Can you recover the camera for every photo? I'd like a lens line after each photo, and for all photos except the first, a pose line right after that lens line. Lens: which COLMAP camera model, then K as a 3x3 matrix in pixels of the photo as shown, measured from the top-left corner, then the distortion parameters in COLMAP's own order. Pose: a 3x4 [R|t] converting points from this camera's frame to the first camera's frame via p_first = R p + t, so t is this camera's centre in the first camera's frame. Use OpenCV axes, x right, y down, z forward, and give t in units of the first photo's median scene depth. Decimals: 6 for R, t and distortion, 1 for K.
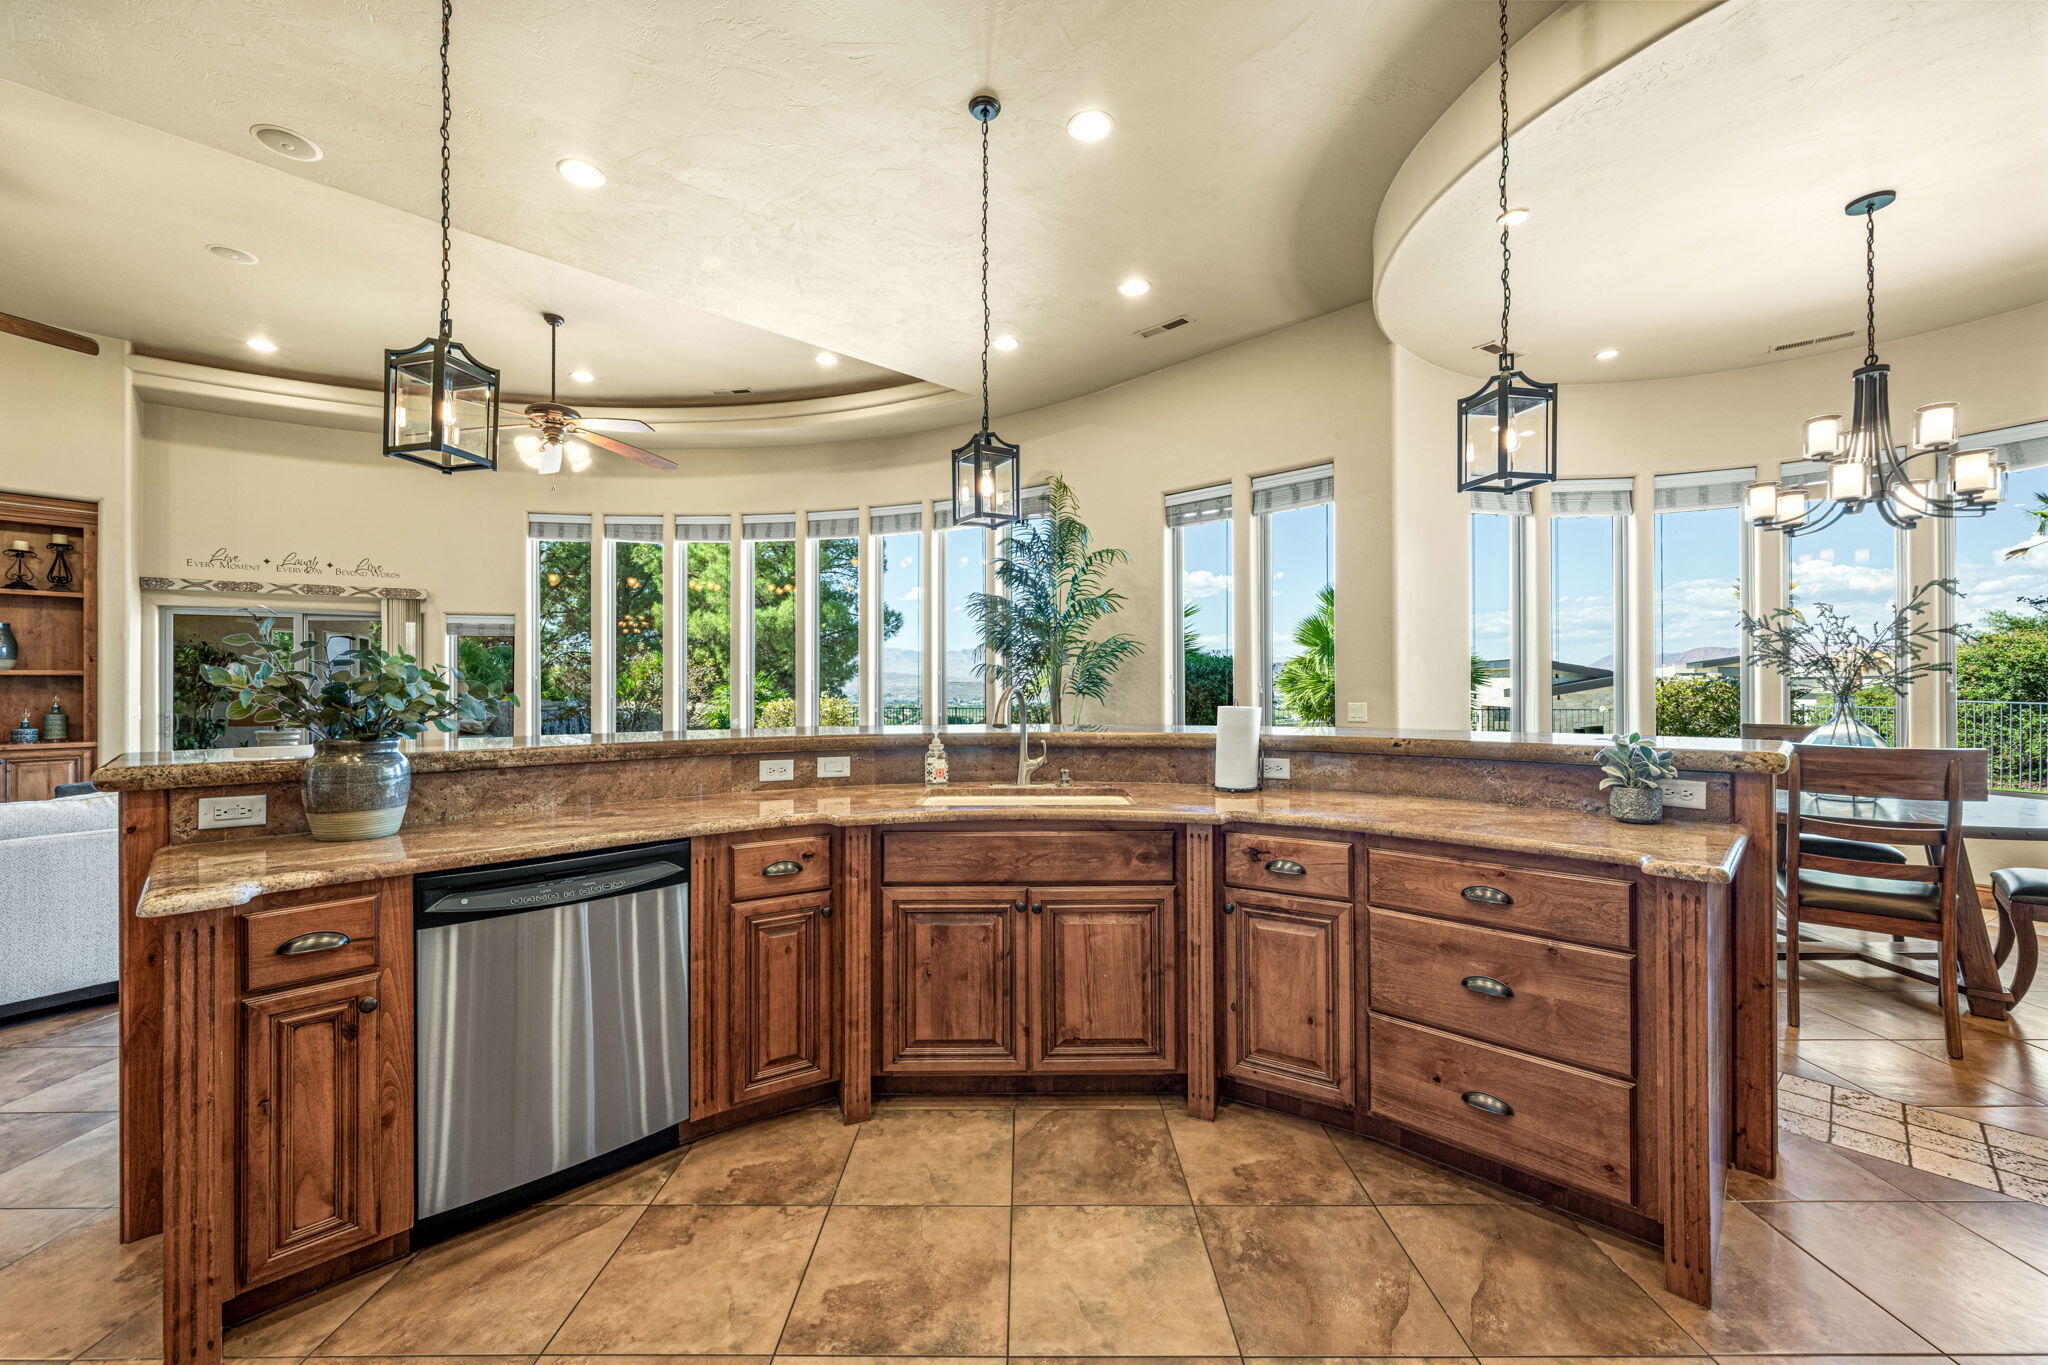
lens RADIAL K [[815.1, 0, 1024.0], [0, 815.1, 682.5], [0, 0, 1]] dist [-0.000876, 0.000036]
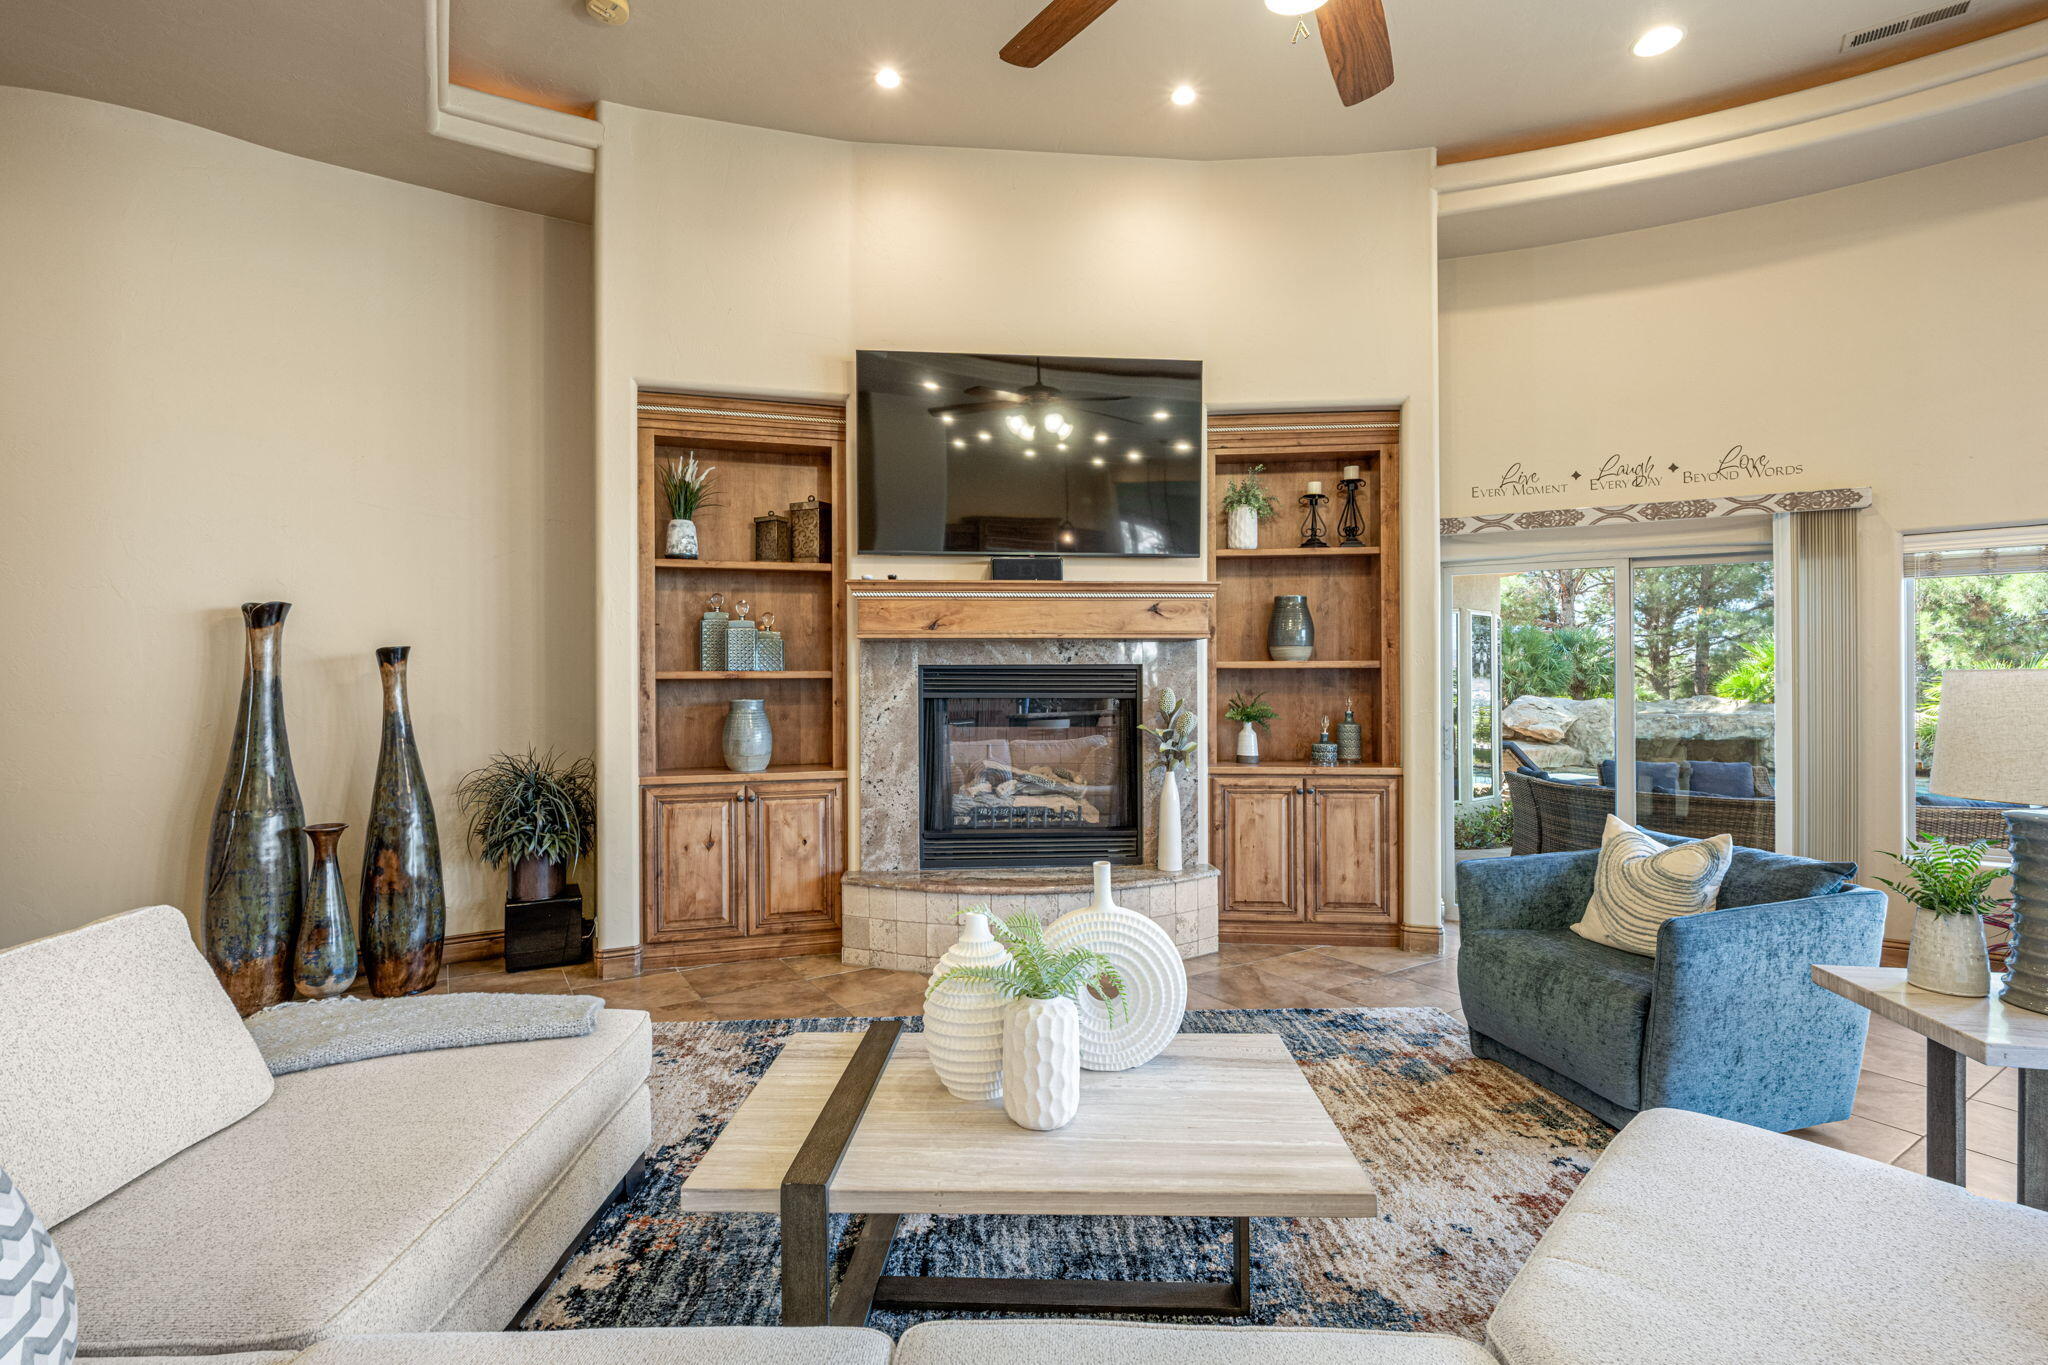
lens RADIAL K [[955.4, 0, 1024.0], [0, 955.4, 682.5], [0, 0, 1]] dist [-0.002378, 0.000052]
pose [[0.550280, 0.003106, -0.834974, -0.651407], [0.008095, 0.999926, 0.009055, -0.006198], [0.834941, -0.011742, 0.550214, 0.310449]]
